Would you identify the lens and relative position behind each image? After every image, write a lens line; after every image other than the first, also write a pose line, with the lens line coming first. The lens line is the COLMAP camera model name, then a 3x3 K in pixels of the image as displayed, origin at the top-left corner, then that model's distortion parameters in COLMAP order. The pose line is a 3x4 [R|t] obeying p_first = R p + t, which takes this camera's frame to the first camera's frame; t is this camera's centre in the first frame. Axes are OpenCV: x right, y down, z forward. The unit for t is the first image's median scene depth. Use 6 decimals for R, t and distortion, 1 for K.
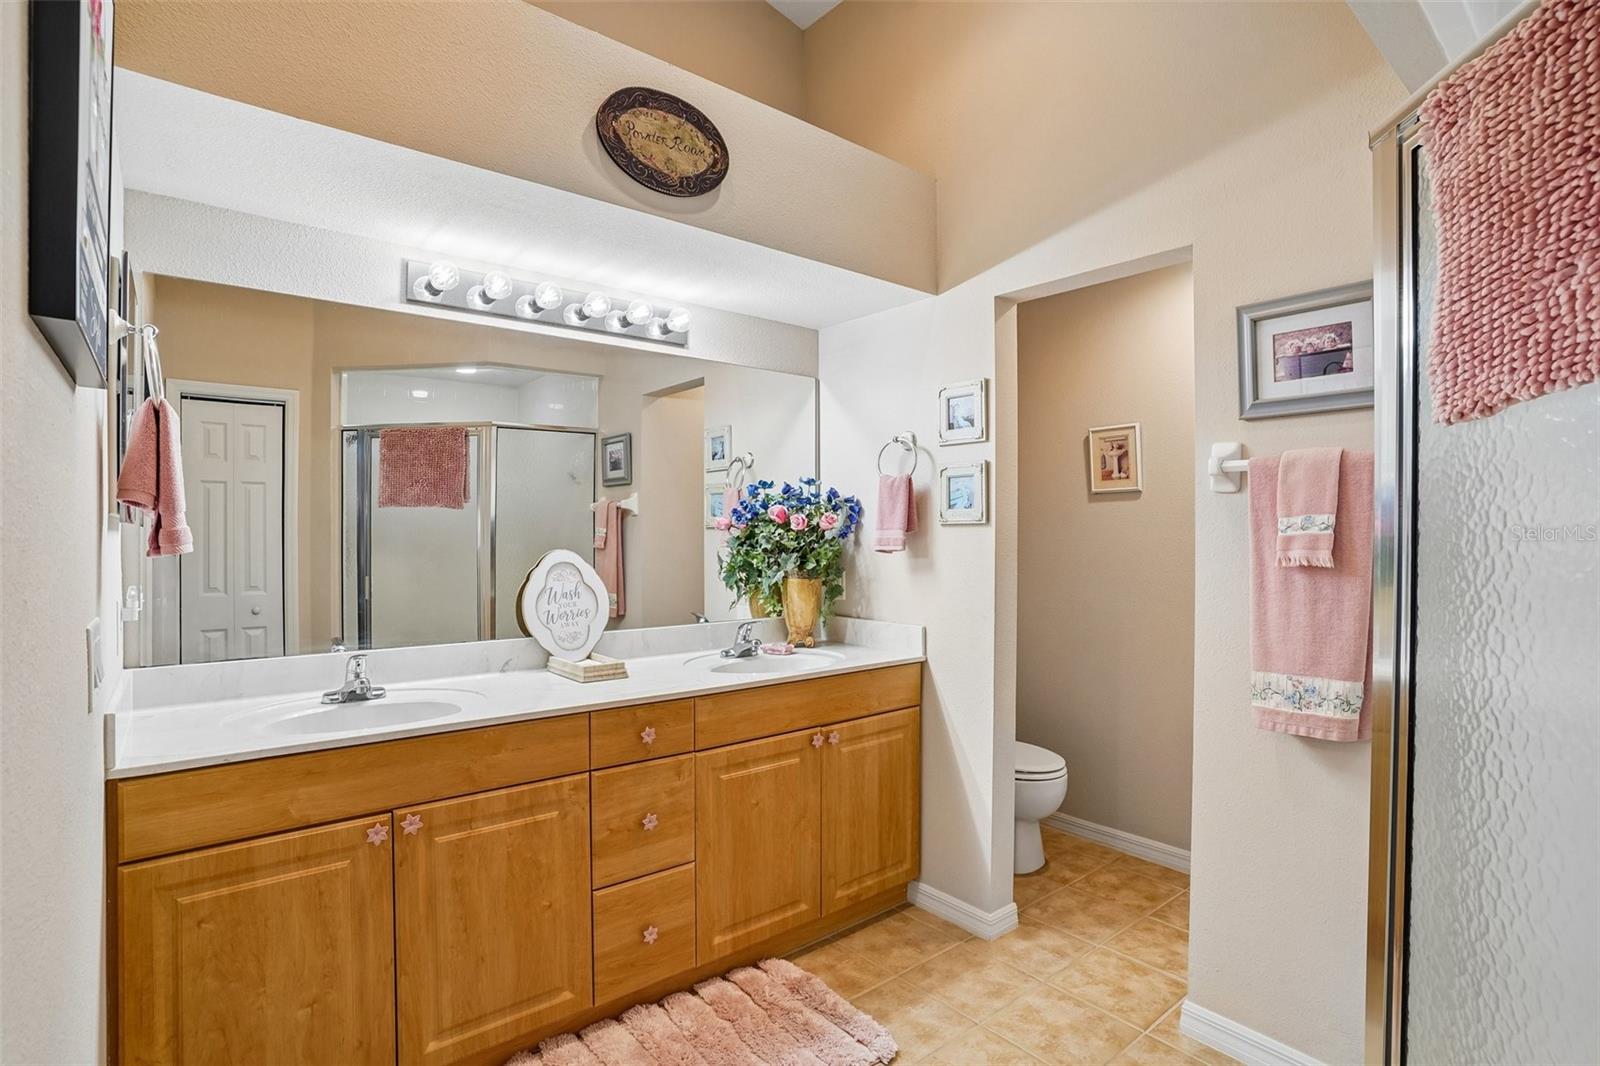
lens RADIAL K [[781.4, 0, 800.0], [0, 781.4, 533.0], [0, 0, 1]] dist [-0.089992, 0.040490]
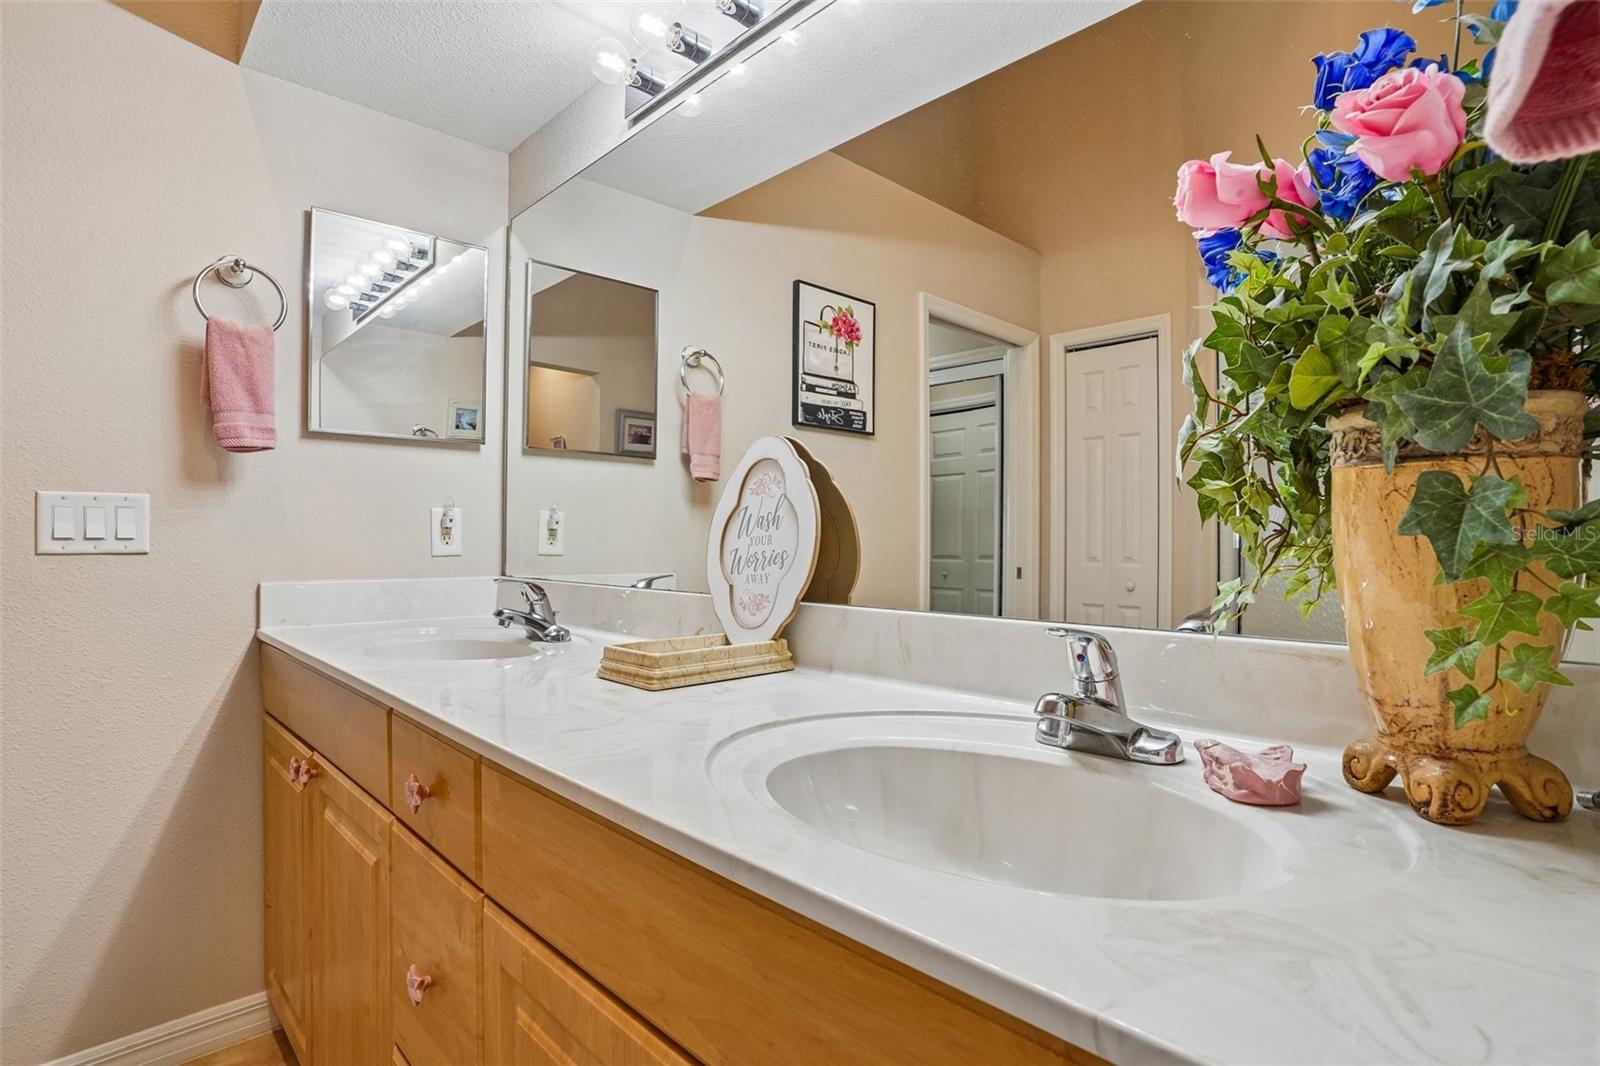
lens RADIAL K [[803.7, 0, 800.0], [0, 803.7, 533.0], [0, 0, 1]] dist [-0.060544, 0.000188]
pose [[0.074526, -0.007749, -0.997189, 0.229871], [-0.006172, 0.999947, -0.008232, 0.091437], [0.997200, 0.006768, 0.074474, 0.980090]]
